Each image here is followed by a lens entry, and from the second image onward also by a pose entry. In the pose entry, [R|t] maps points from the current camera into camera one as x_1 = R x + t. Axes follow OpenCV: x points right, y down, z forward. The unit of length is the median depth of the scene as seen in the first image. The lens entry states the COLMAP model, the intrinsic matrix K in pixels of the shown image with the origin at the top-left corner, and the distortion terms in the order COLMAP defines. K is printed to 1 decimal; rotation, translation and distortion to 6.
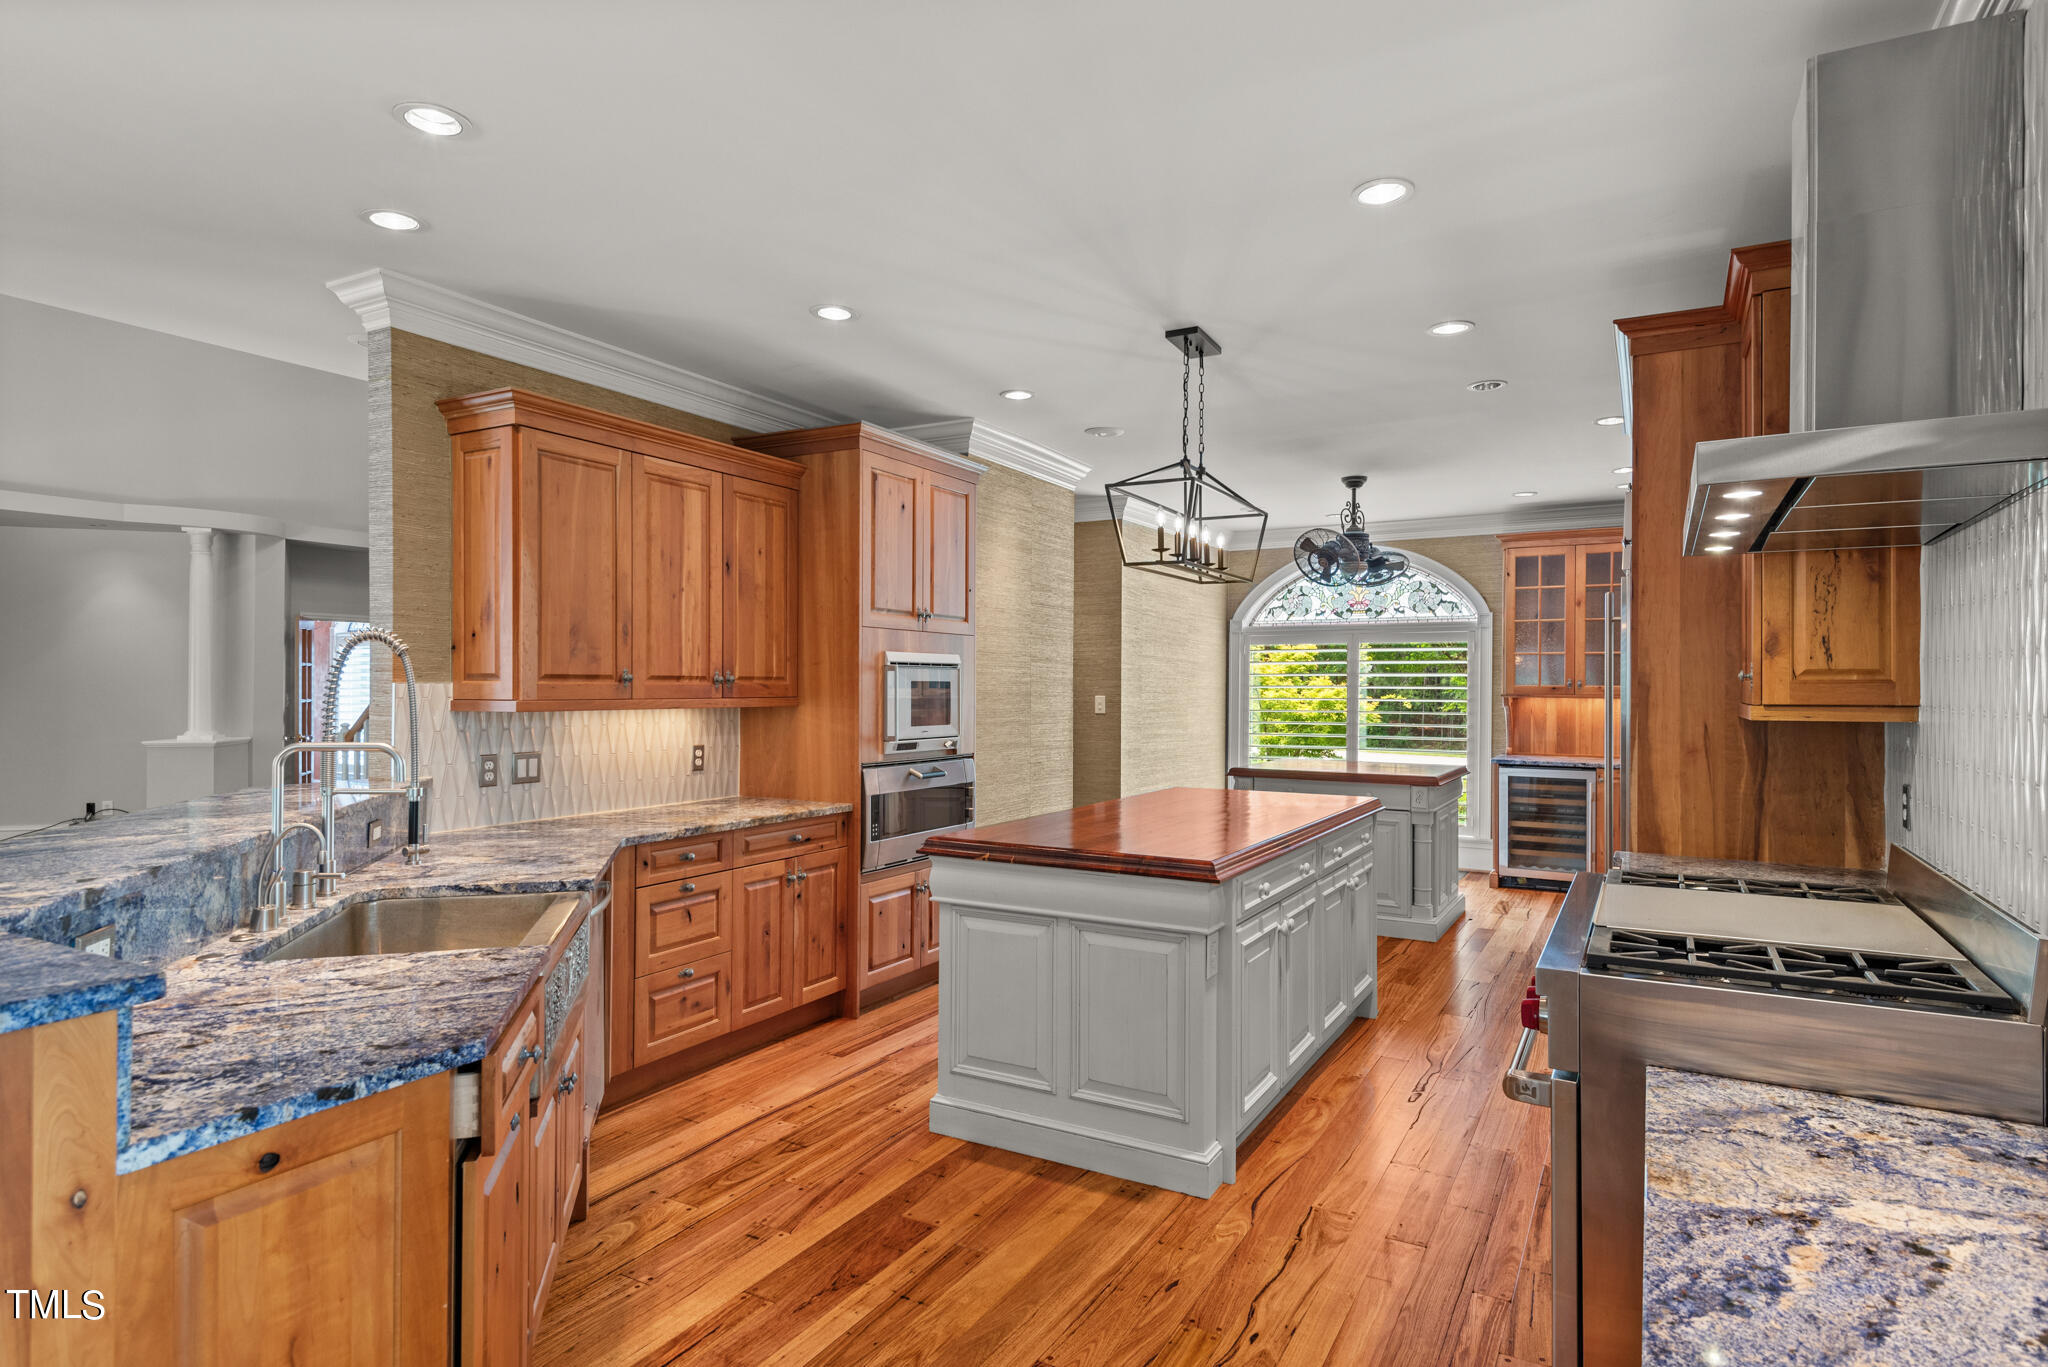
lens RADIAL K [[1113.0, 0, 1011.9], [0, 1113.0, 690.1], [0, 0, 1]] dist [0.043628, -0.004706]
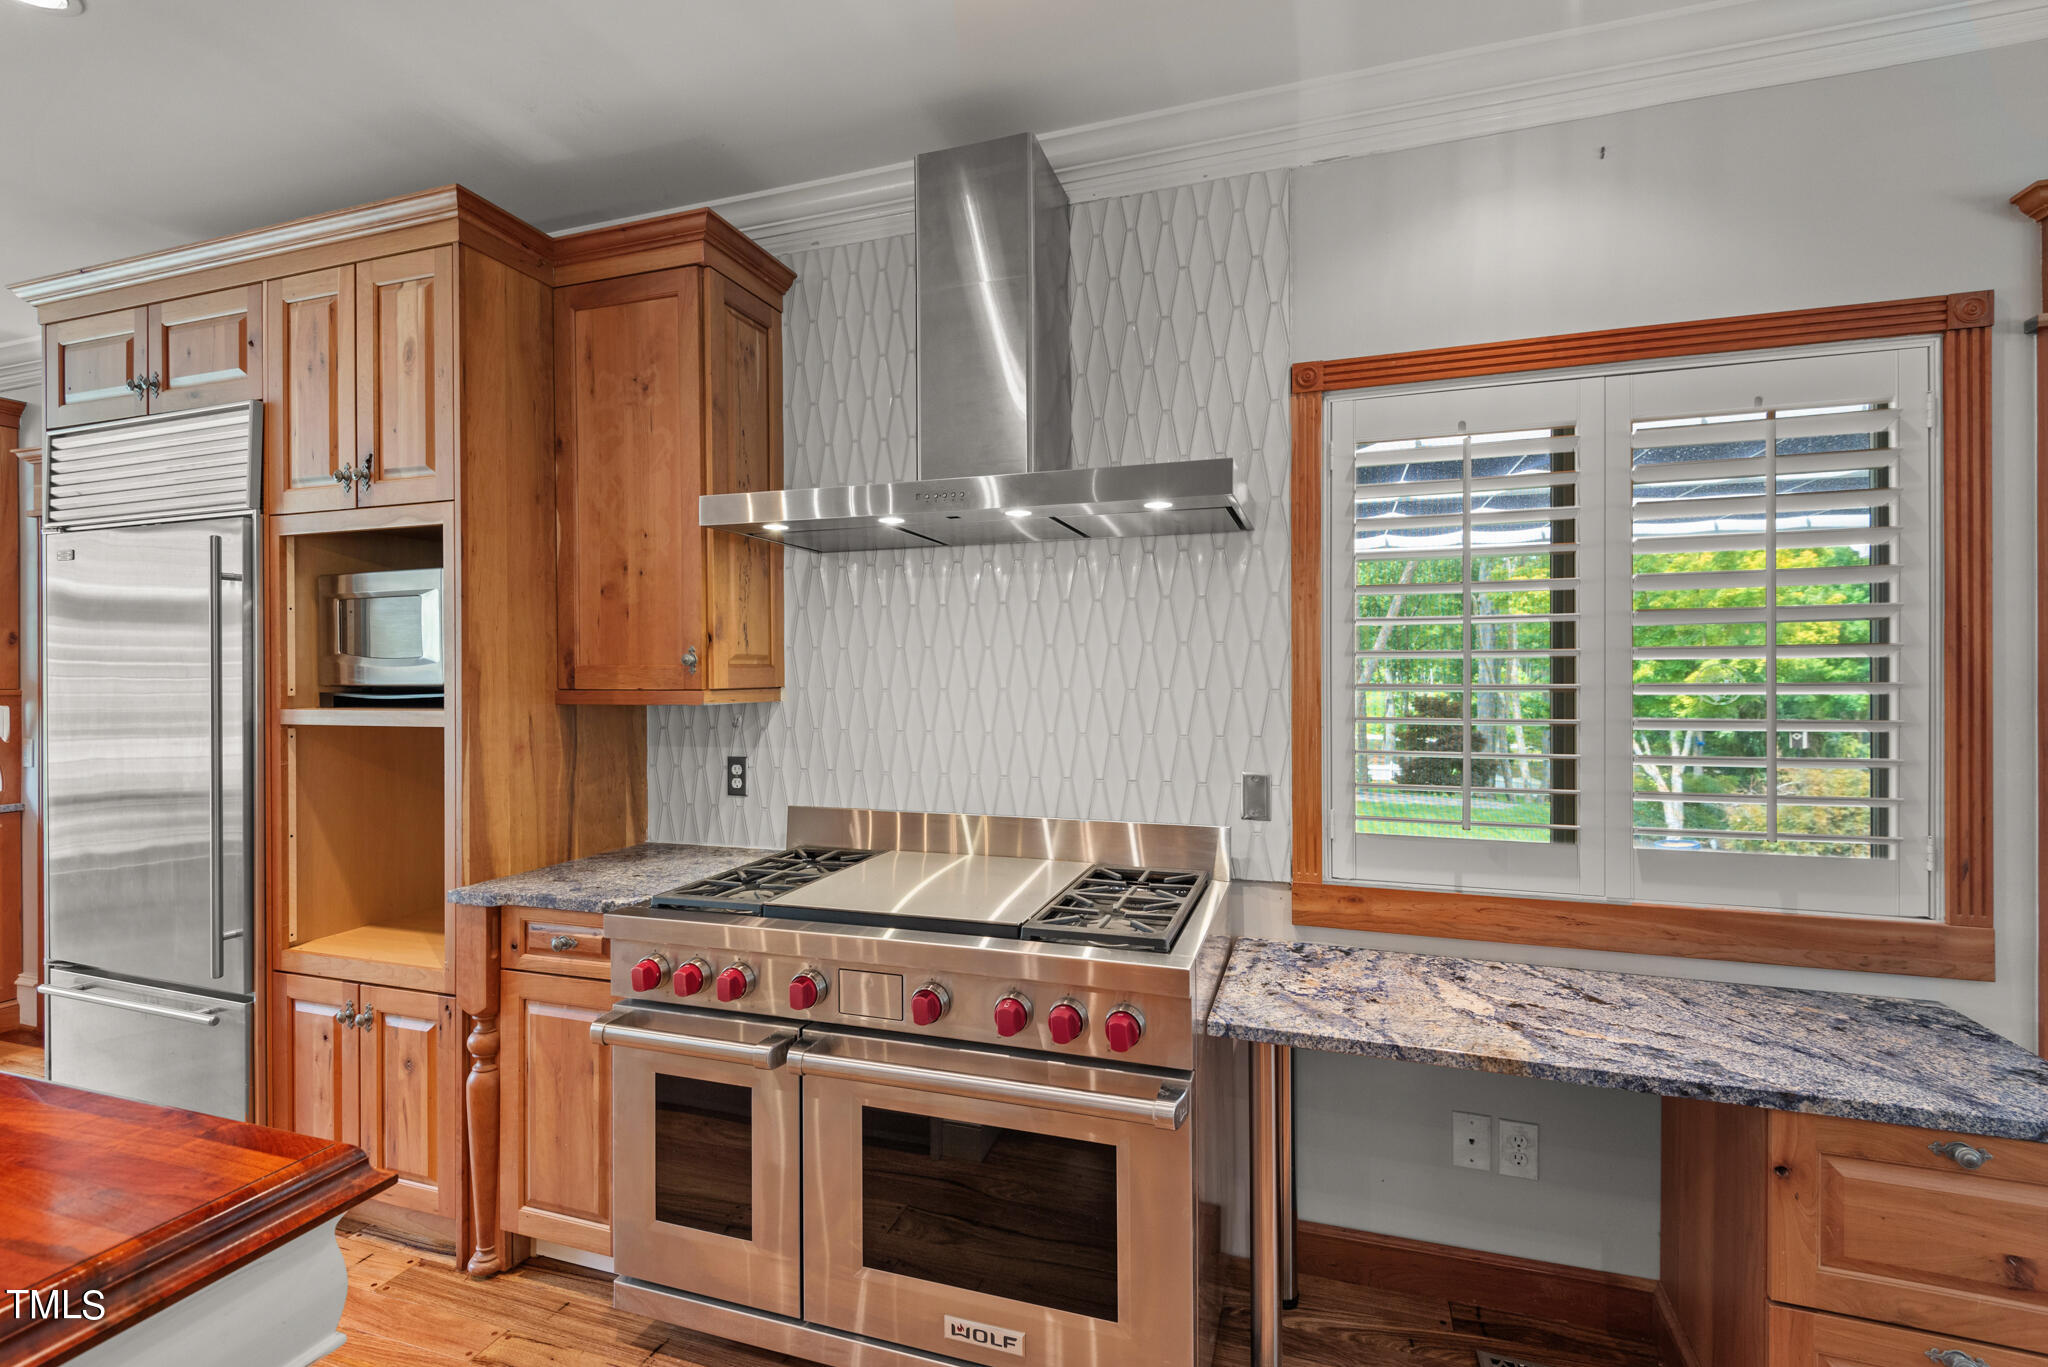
lens RADIAL K [[936.2, 0, 1029.5], [0, 936.2, 672.2], [0, 0, 1]] dist [0.030238, -0.015261]
pose [[-0.194182, -0.002279, 0.980963, -0.132558], [0.006694, 0.999971, 0.003648, -0.001982], [-0.980943, 0.007275, -0.194161, 0.622347]]
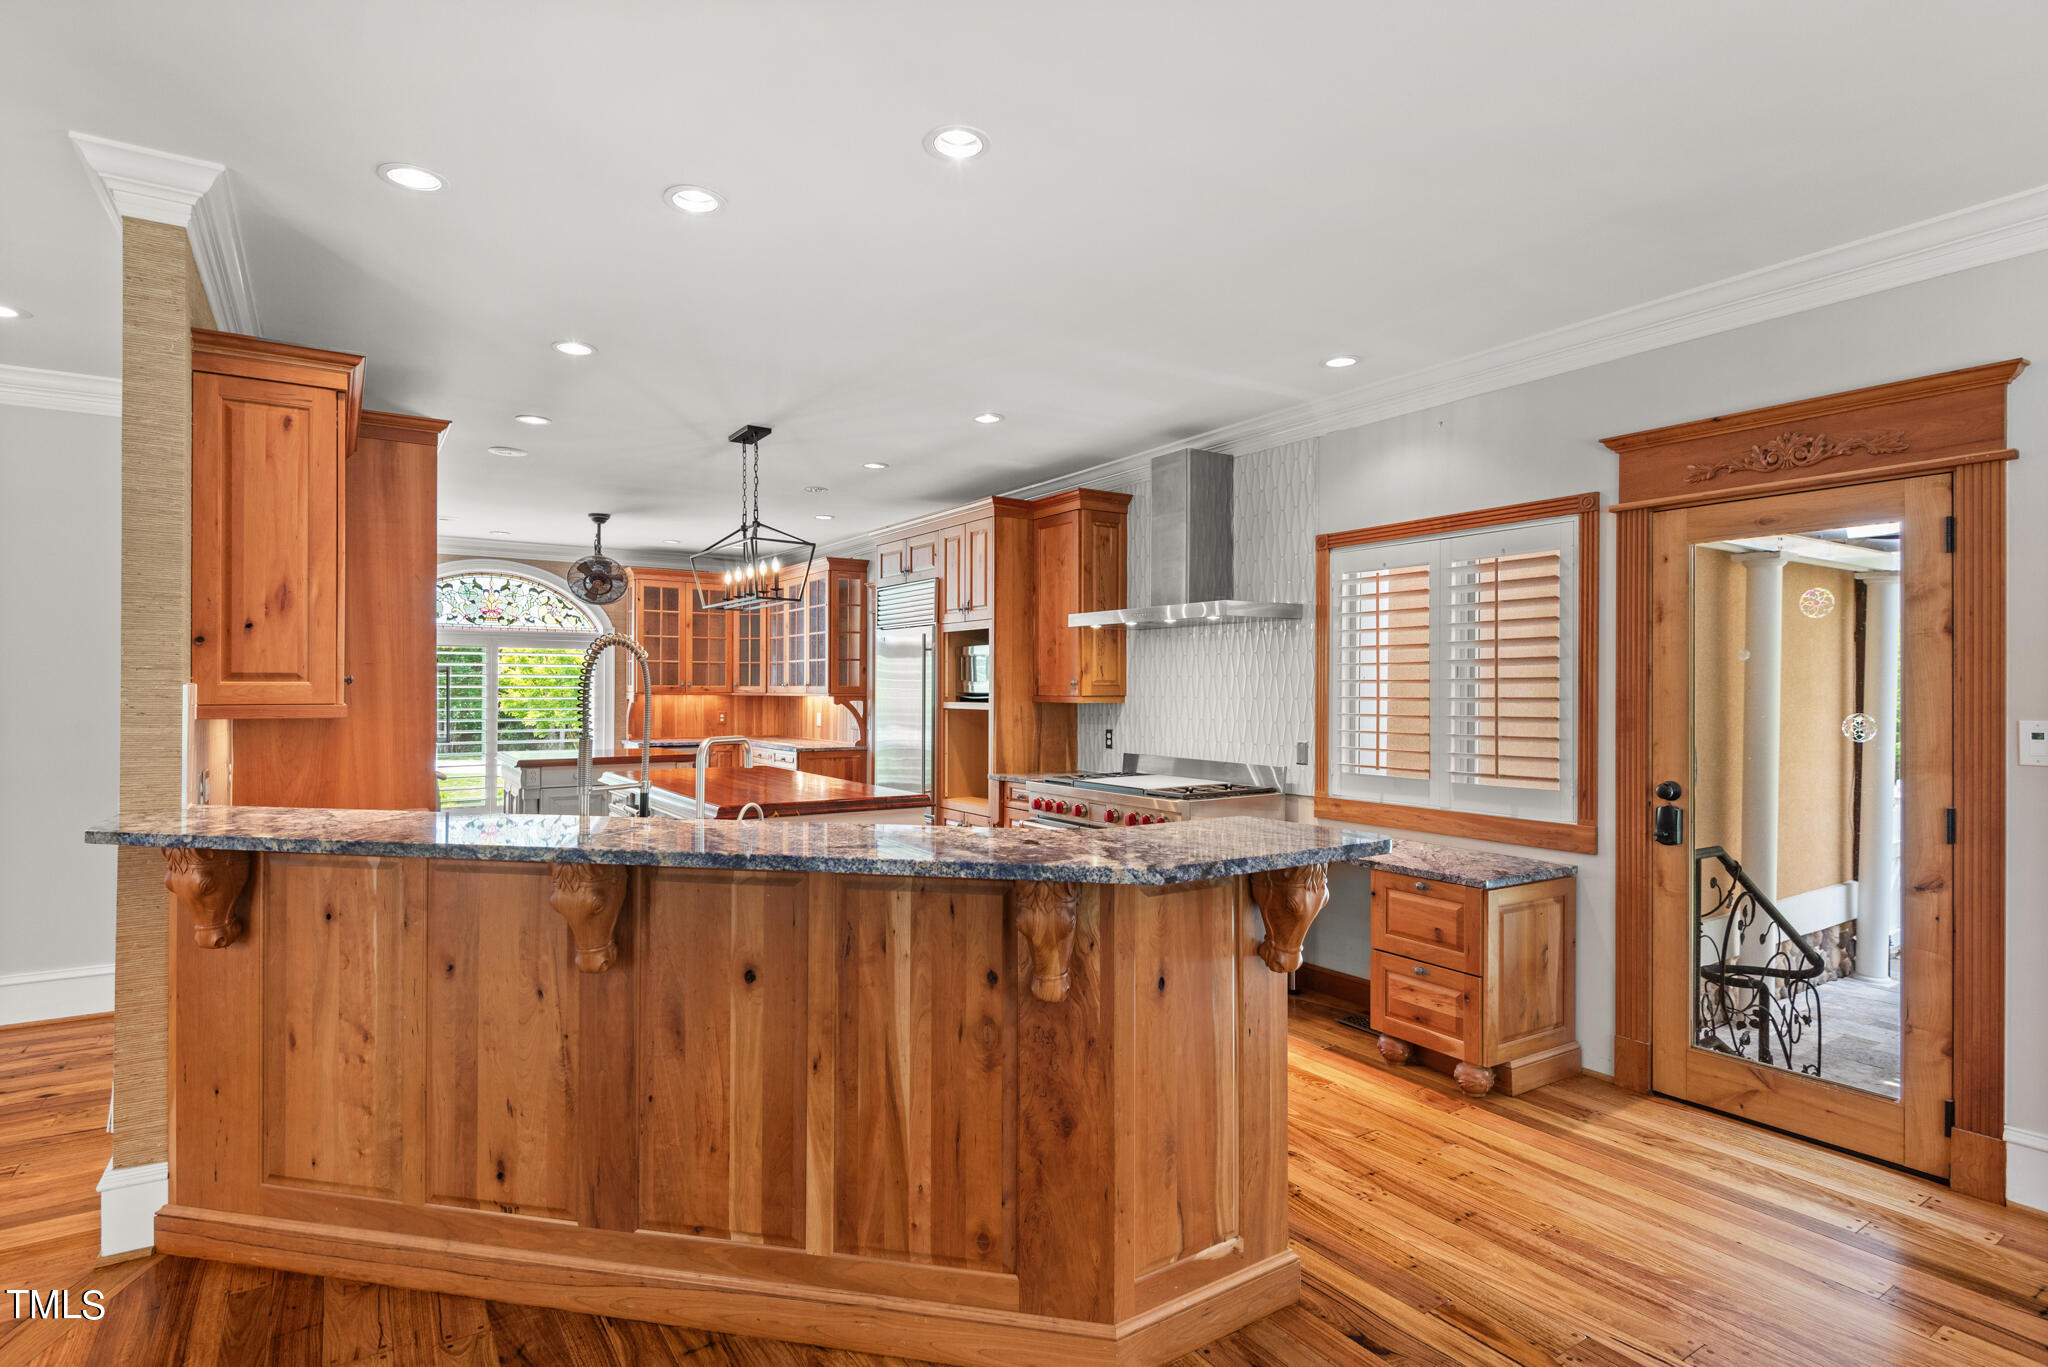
lens RADIAL K [[1032.2, 0, 1022.1], [0, 1032.2, 686.8], [0, 0, 1]] dist [0.012501, -0.003421]
pose [[0.448651, -0.000437, 0.893707, -0.827968], [0.001843, 0.999998, -0.000436, -0.002974], [-0.893705, 0.001843, 0.448651, 0.144689]]
